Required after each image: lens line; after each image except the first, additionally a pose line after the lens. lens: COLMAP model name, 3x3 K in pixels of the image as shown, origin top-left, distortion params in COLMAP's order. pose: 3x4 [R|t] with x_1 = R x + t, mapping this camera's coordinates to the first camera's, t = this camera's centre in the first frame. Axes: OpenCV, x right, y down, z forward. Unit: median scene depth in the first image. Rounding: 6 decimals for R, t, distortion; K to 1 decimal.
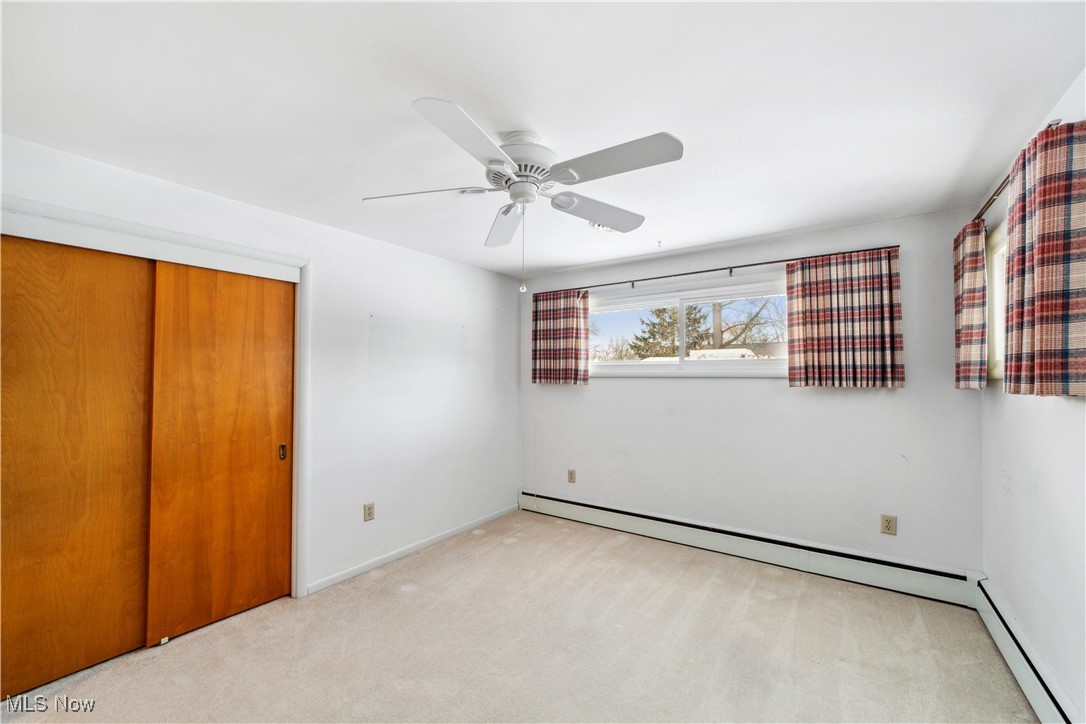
lens RADIAL K [[423.3, 0, 545.9], [0, 423.3, 367.3], [0, 0, 1]] dist [-0.011011, 0.004161]
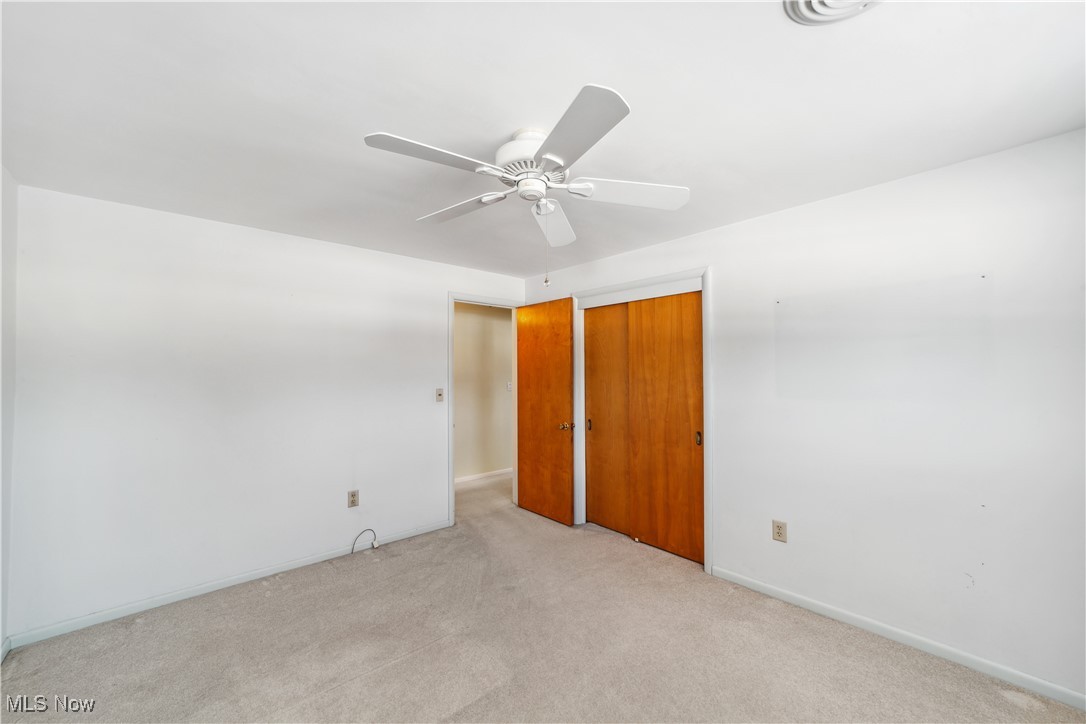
lens RADIAL K [[423.3, 0, 543.2], [0, 423.3, 365.8], [0, 0, 1]] dist [-0.011011, 0.004161]
pose [[-0.211868, -0.013668, -0.977203, 0.661059], [0.021556, 0.999594, -0.018655, 0.015257], [0.977061, -0.025017, -0.211487, 0.908377]]
